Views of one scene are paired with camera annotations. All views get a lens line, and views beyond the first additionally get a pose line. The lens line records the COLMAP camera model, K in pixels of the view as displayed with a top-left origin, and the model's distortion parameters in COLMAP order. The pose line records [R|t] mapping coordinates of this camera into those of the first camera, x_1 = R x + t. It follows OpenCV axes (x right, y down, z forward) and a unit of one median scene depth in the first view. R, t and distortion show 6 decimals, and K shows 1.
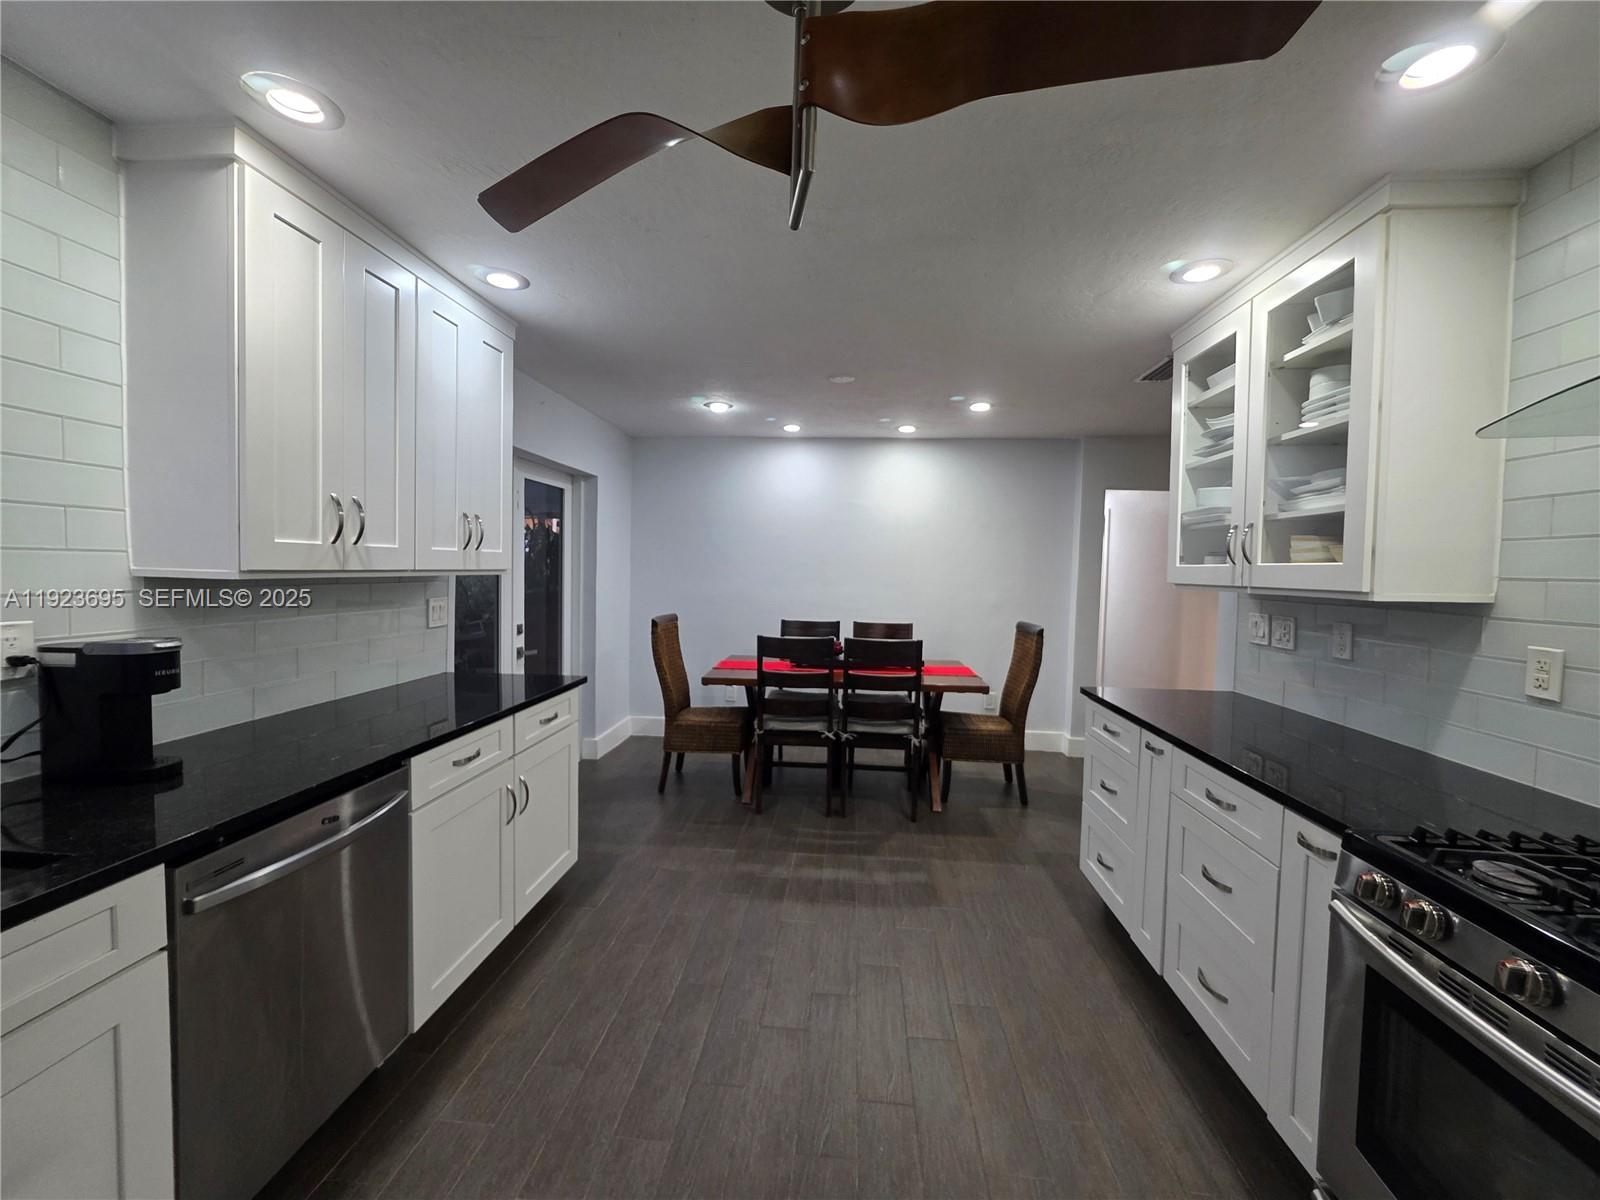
lens RADIAL K [[646.5, 0, 785.6], [0, 646.5, 589.9], [0, 0, 1]] dist [0.000419, 0.000089]
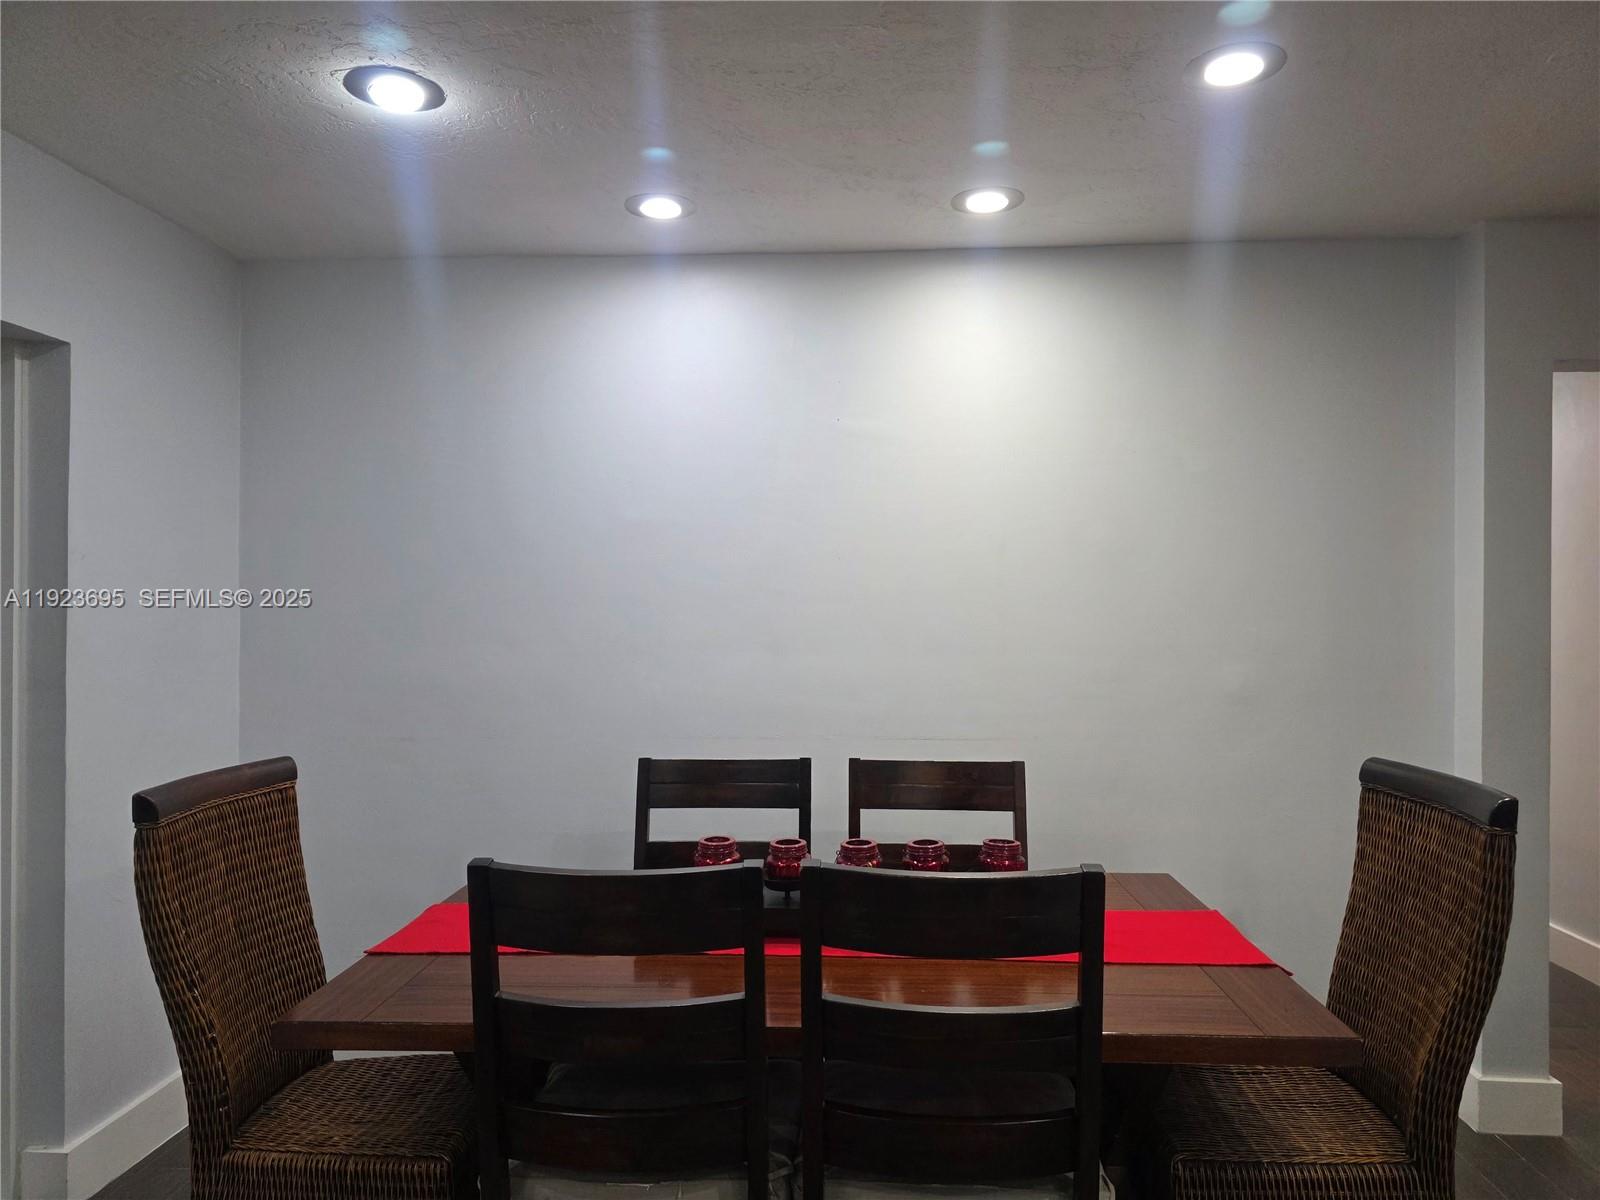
lens RADIAL K [[1105.2, 0, 800.0], [0, 1105.2, 600.0], [0, 0, 1]] dist [0.064854, -0.001955]
pose [[0.997979, -0.016906, 0.061246, 0.044639], [0.019800, 0.998701, -0.046956, -0.009143], [-0.060373, 0.048074, 0.997018, 0.409892]]
